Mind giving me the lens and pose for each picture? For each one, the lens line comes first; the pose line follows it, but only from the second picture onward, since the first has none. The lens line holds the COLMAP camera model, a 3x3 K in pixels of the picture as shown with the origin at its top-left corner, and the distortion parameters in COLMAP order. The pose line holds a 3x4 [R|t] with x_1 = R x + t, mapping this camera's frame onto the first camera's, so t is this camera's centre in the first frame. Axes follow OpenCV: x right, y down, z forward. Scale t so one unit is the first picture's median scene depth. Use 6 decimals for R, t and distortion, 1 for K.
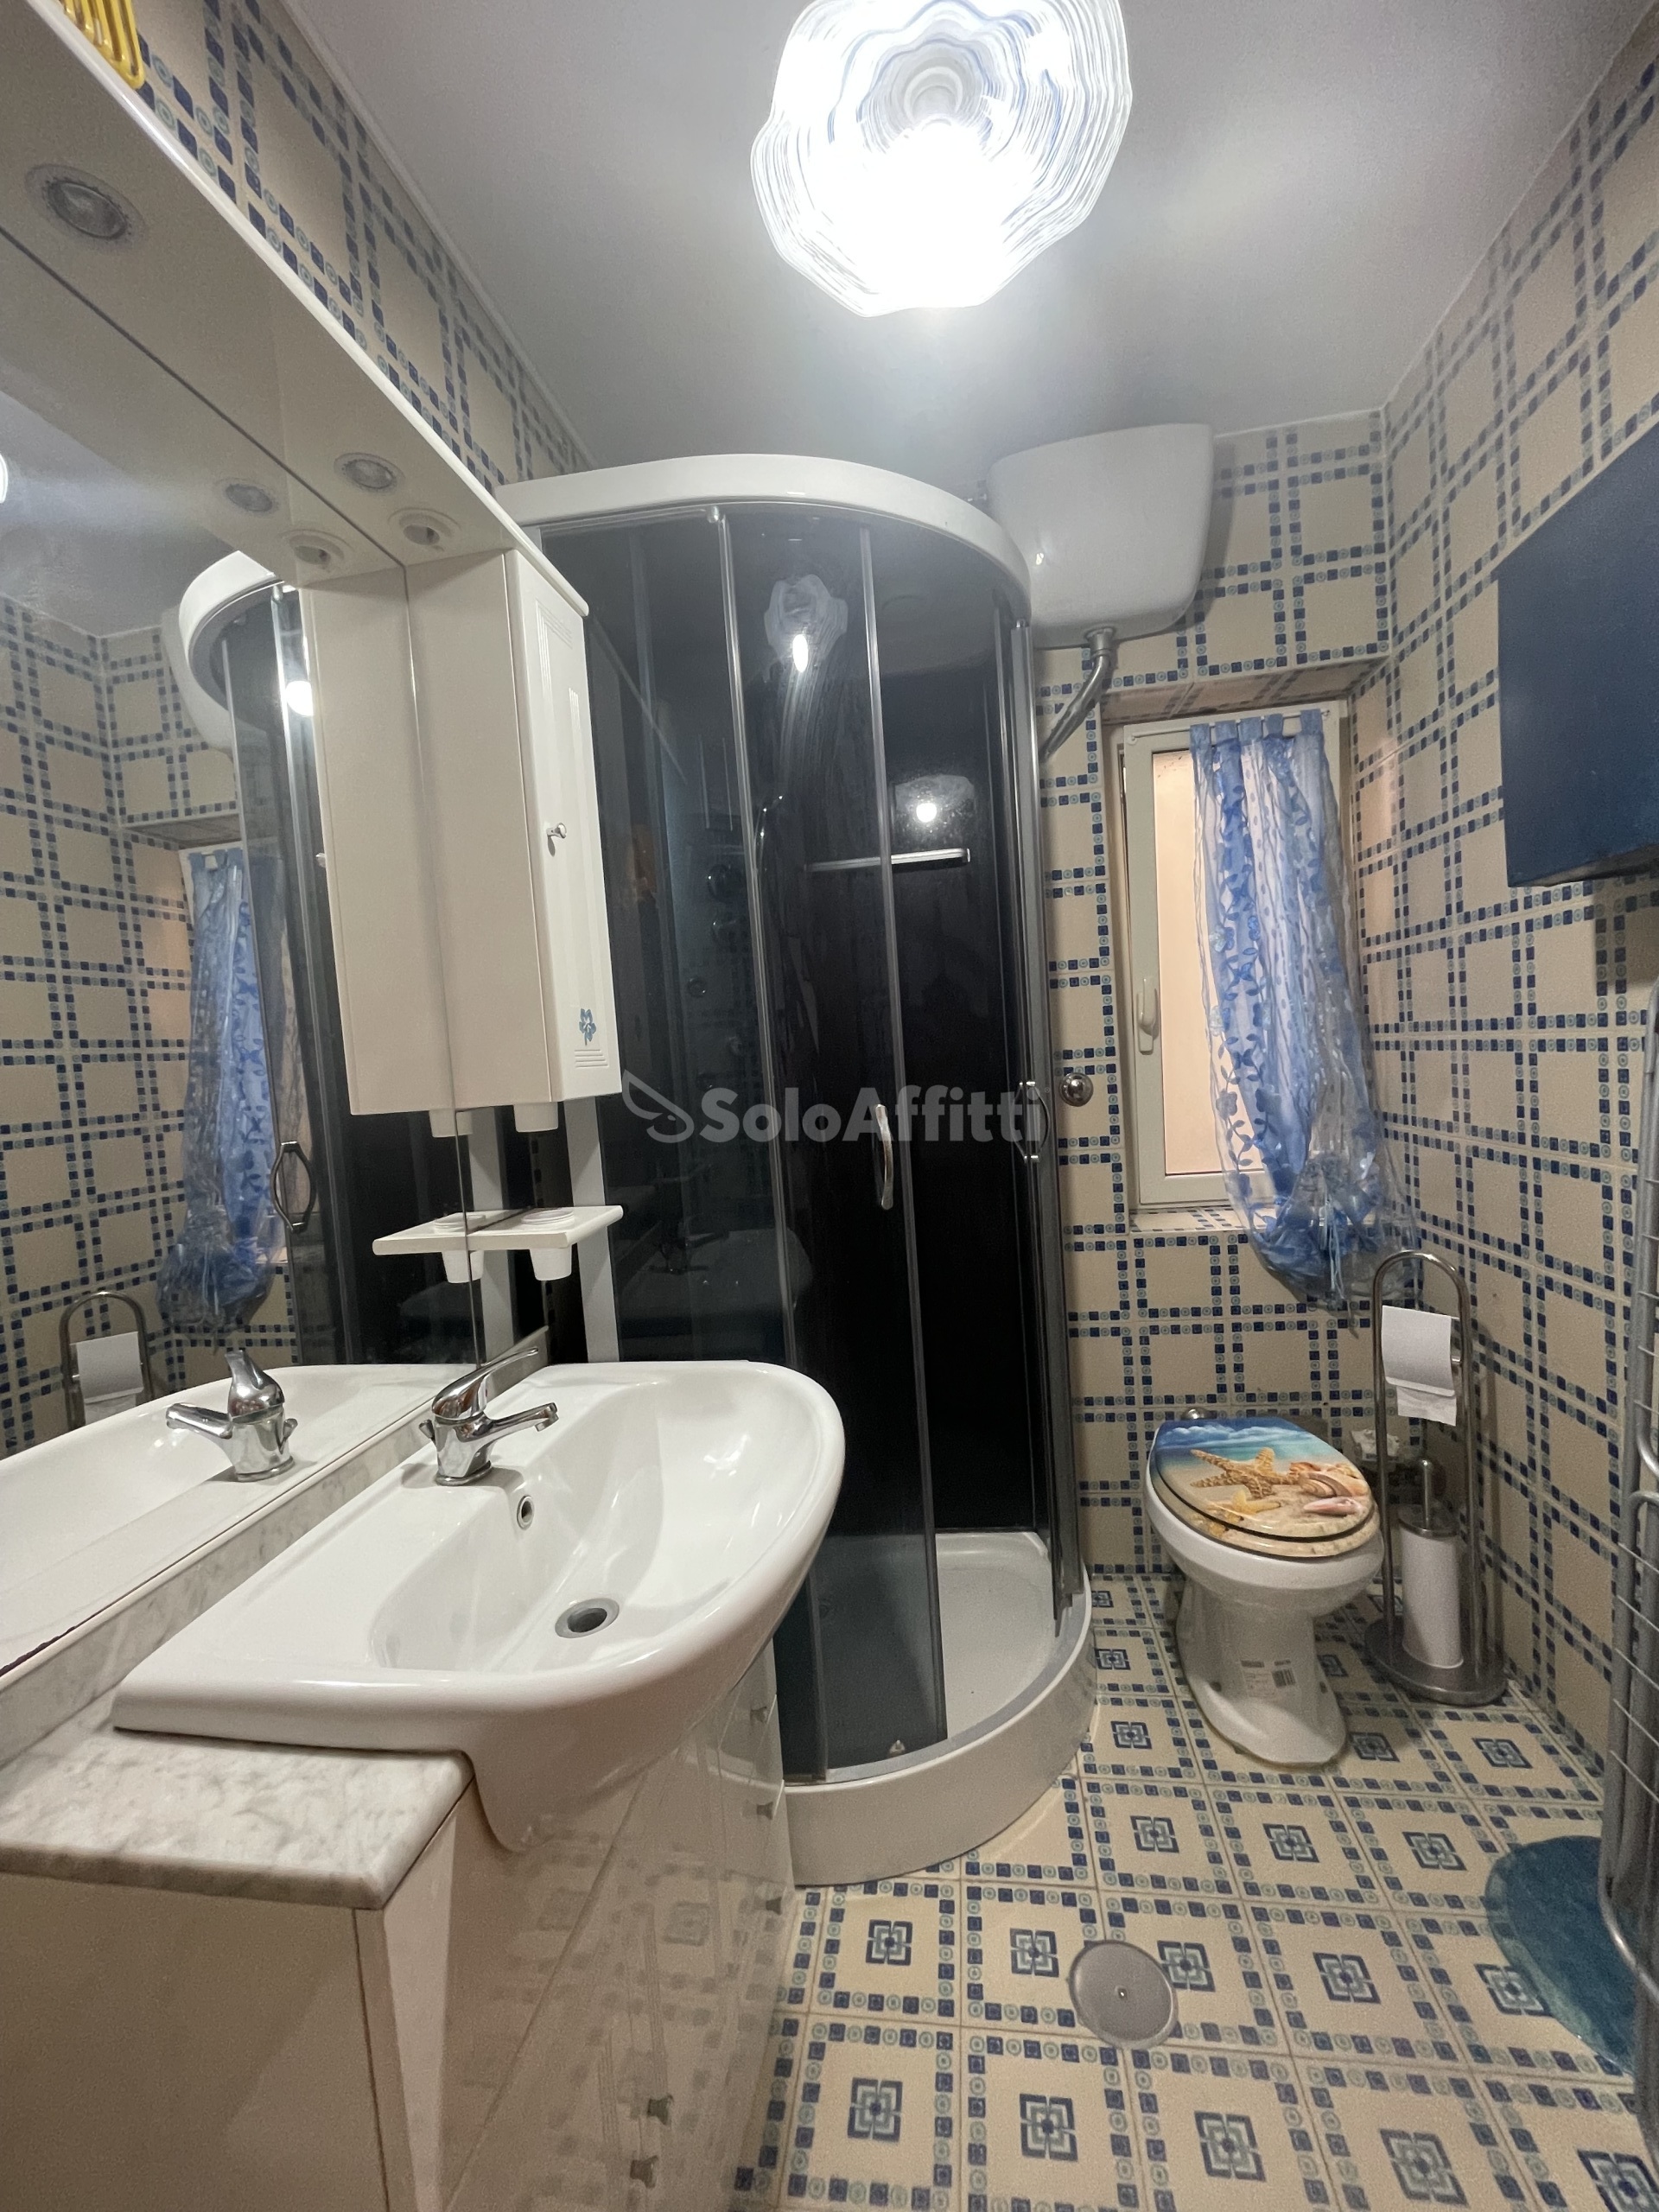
lens RADIAL K [[892.6, 0, 834.4], [0, 892.6, 1105.5], [0, 0, 1]] dist [-0.001421, 0.000528]
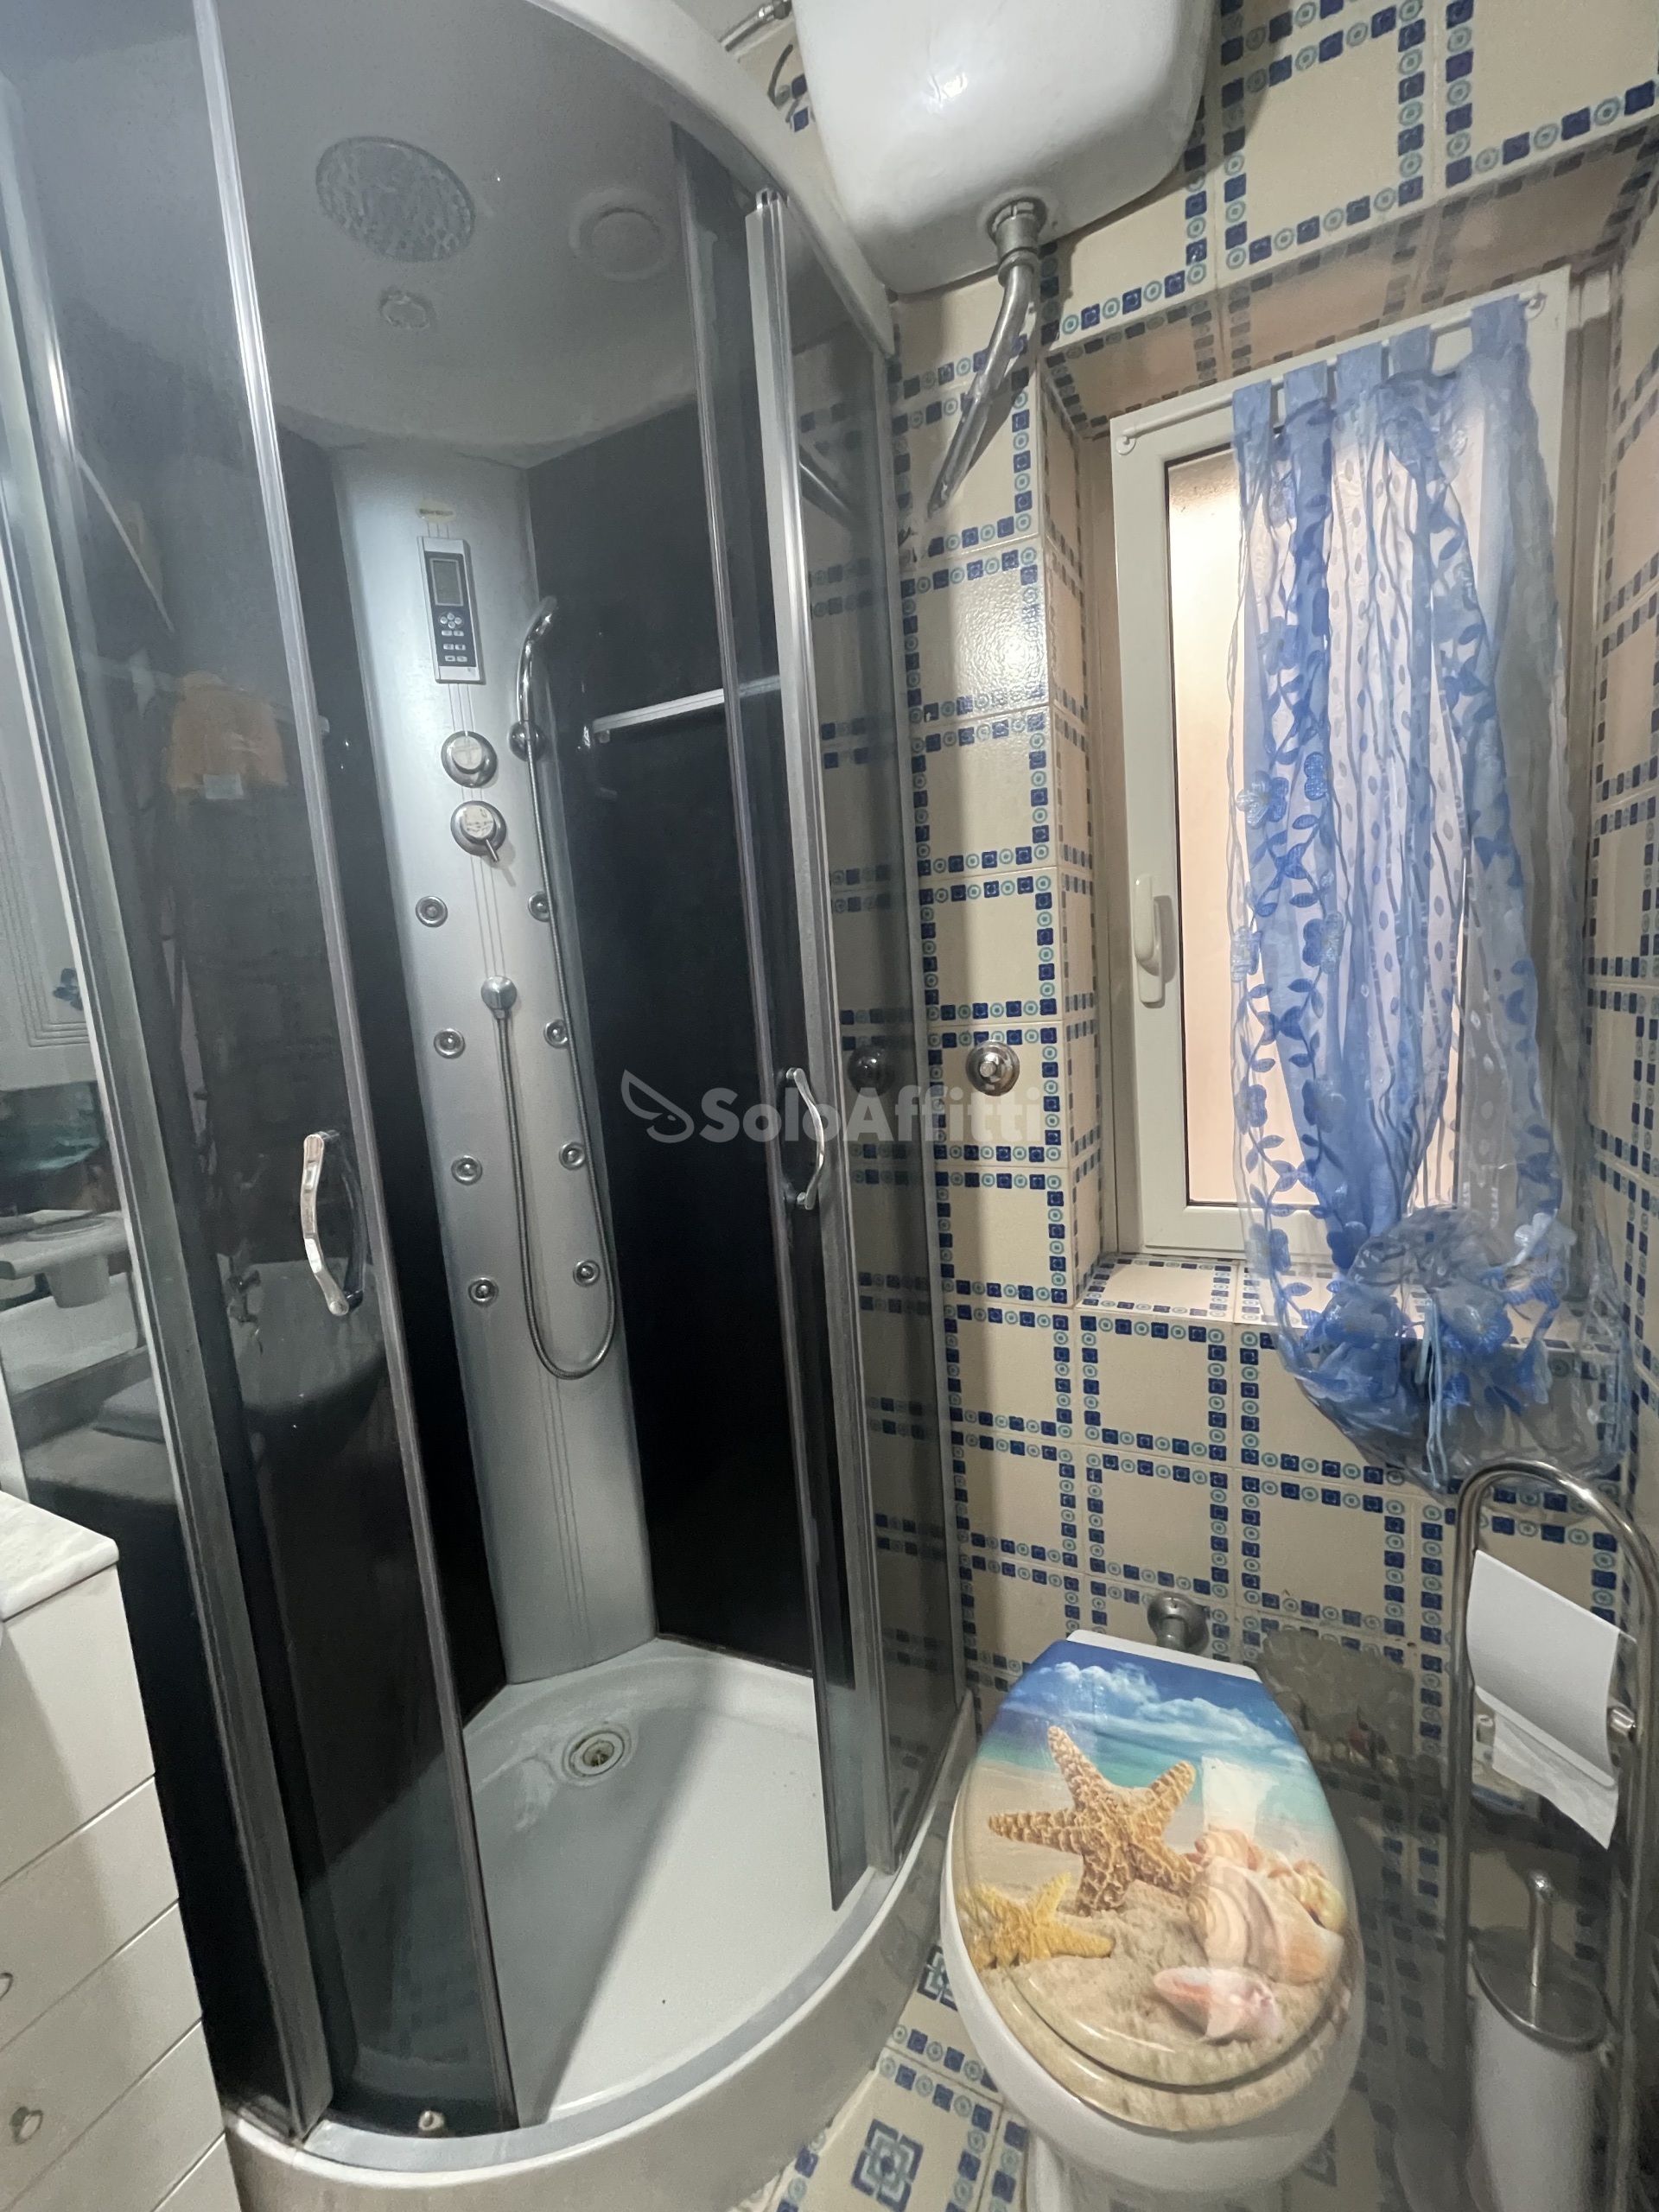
lens RADIAL K [[892.6, 0, 822.7], [0, 892.6, 1111.2], [0, 0, 1]] dist [-0.001421, 0.000528]
pose [[0.951548, 0.045565, -0.304104, 0.350855], [-0.014057, 0.994373, 0.105003, -0.051872], [0.307177, -0.095641, 0.946834, 0.384487]]
